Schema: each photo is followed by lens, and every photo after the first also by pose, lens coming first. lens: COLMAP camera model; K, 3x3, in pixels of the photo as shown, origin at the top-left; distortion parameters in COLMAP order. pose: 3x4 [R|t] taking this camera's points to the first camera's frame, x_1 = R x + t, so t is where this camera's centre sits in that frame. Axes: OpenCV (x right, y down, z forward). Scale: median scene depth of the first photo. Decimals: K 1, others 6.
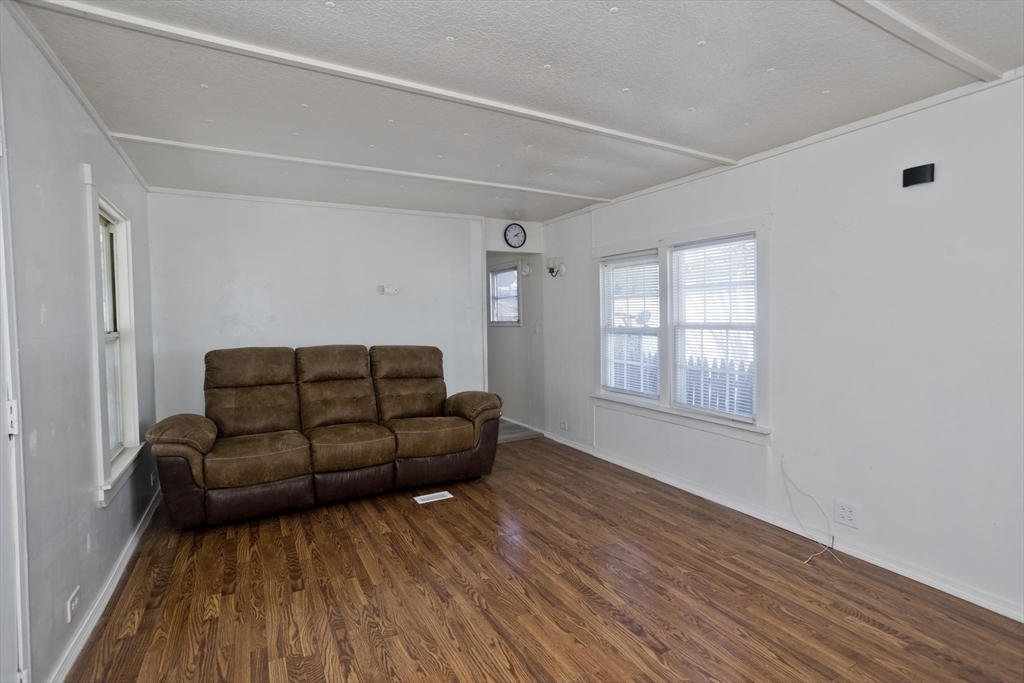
lens RADIAL K [[491.5, 0, 513.5], [0, 491.5, 338.1], [0, 0, 1]] dist [-0.053898, 0.035563]
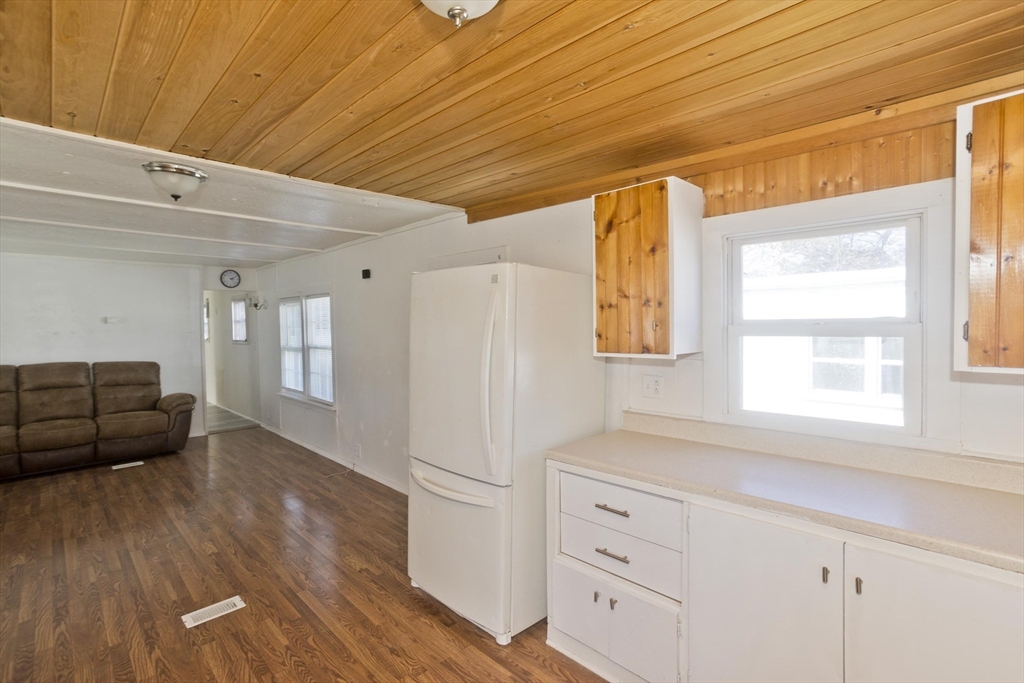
lens RADIAL K [[491.5, 0, 513.5], [0, 491.5, 338.1], [0, 0, 1]] dist [-0.053898, 0.035563]
pose [[0.964617, -0.006483, 0.263574, 0.583058], [0.010439, 0.999853, -0.013612, -0.025560], [-0.263447, 0.015882, 0.964543, -0.721010]]
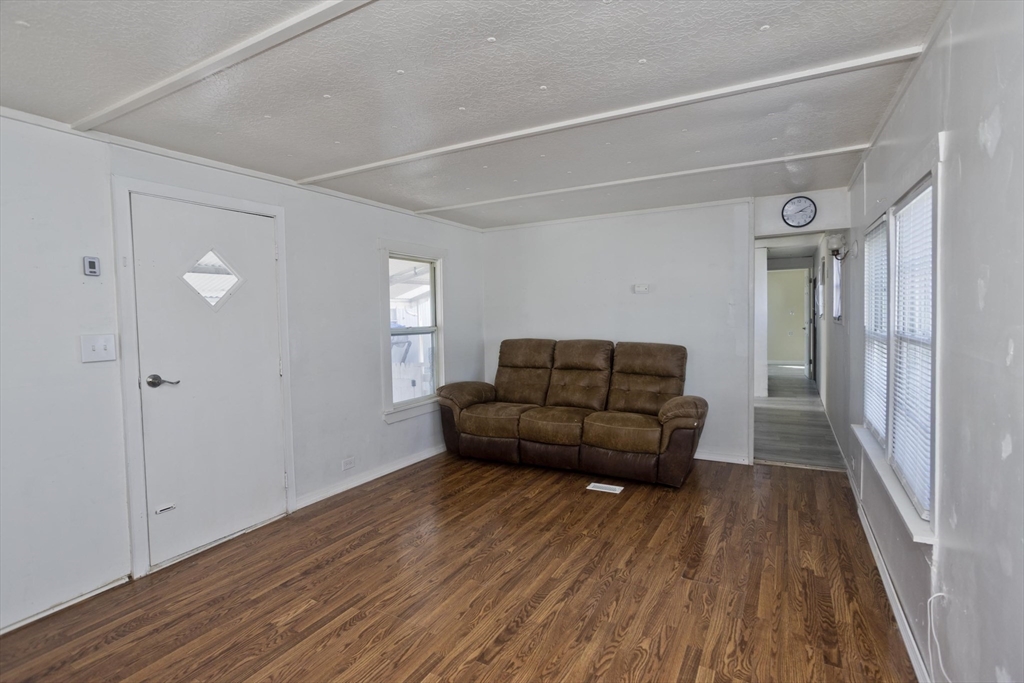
lens RADIAL K [[491.5, 0, 513.5], [0, 491.5, 338.1], [0, 0, 1]] dist [-0.053898, 0.035563]
pose [[0.525266, 0.044694, -0.849763, 0.624776], [-0.018807, 0.998986, 0.040917, -0.039331], [0.850730, -0.005511, 0.525574, 0.277863]]
